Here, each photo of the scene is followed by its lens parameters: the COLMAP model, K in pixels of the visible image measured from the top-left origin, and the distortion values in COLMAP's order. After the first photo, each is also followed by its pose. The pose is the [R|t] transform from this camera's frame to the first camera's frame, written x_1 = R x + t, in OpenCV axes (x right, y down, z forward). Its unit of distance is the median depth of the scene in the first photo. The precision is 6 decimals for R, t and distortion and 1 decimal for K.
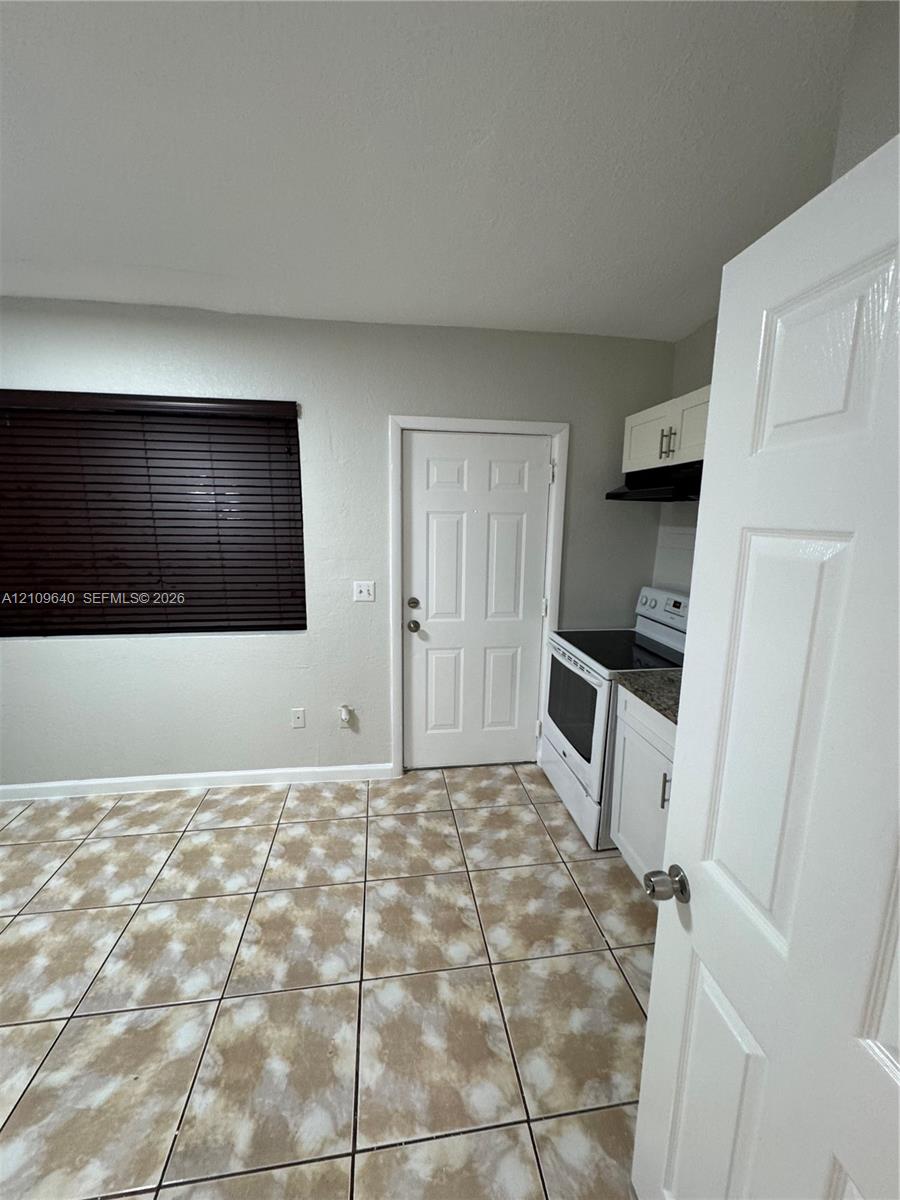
lens RADIAL K [[477.2, 0, 448.9], [0, 477.2, 599.7], [0, 0, 1]] dist [-0.001382, 0.000149]
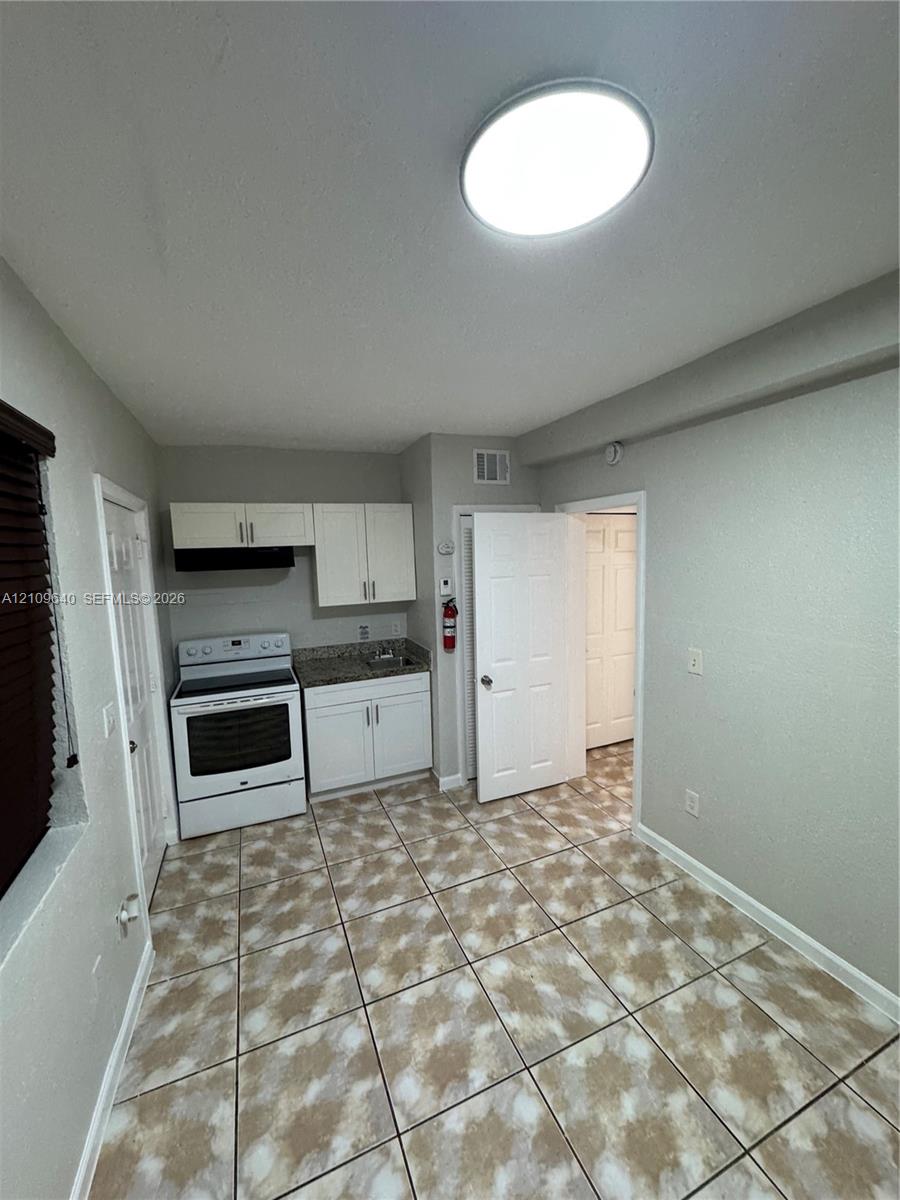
lens RADIAL K [[477.2, 0, 448.9], [0, 477.2, 599.7], [0, 0, 1]] dist [-0.001382, 0.000149]
pose [[-0.260240, -0.101347, 0.960210, -1.007253], [0.198316, 0.967663, 0.155882, -0.206791], [-0.944958, 0.230991, -0.231726, 0.705636]]
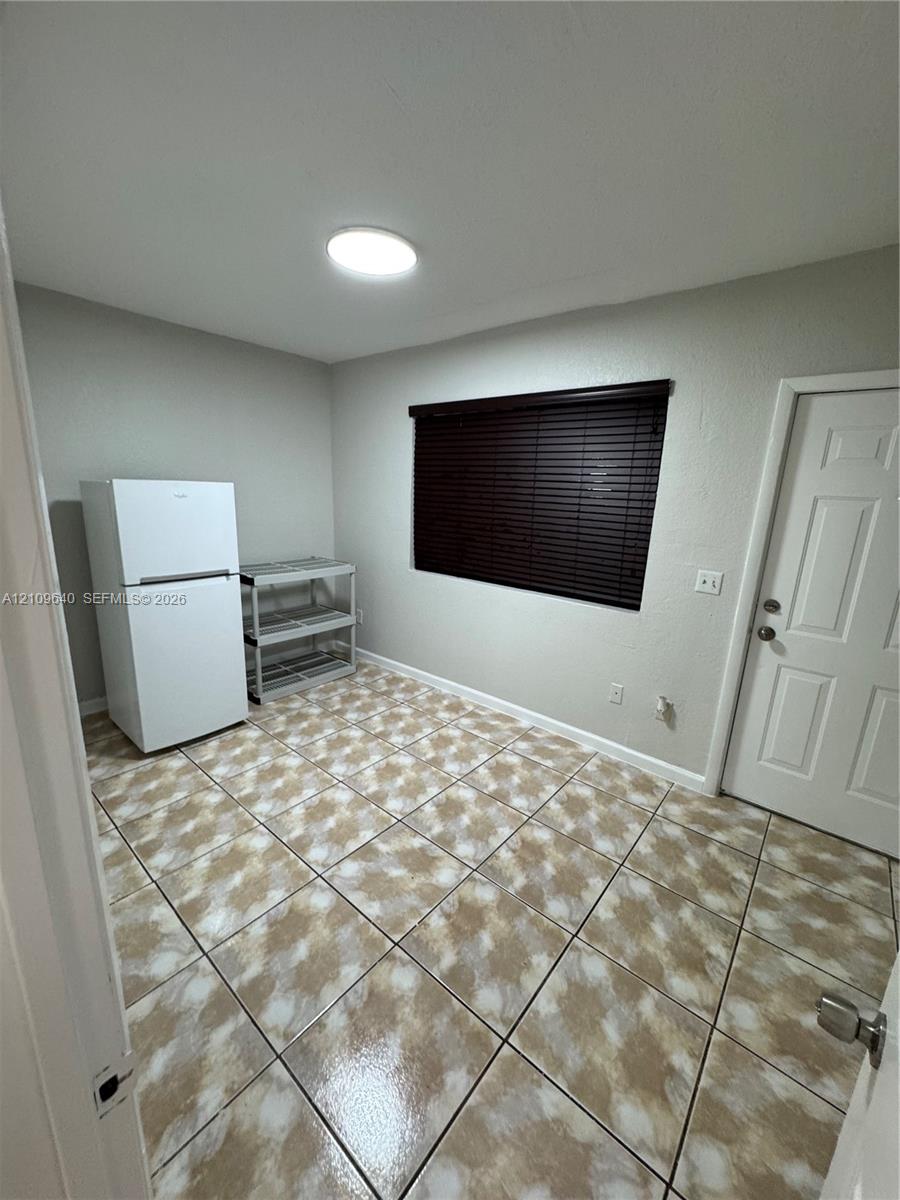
lens RADIAL K [[477.2, 0, 448.9], [0, 477.2, 599.7], [0, 0, 1]] dist [-0.001382, 0.000149]
pose [[0.666764, 0.186050, -0.721672, 0.165198], [-0.165296, 0.981139, 0.100222, 0.006156], [0.726707, 0.052465, 0.684941, 0.022849]]
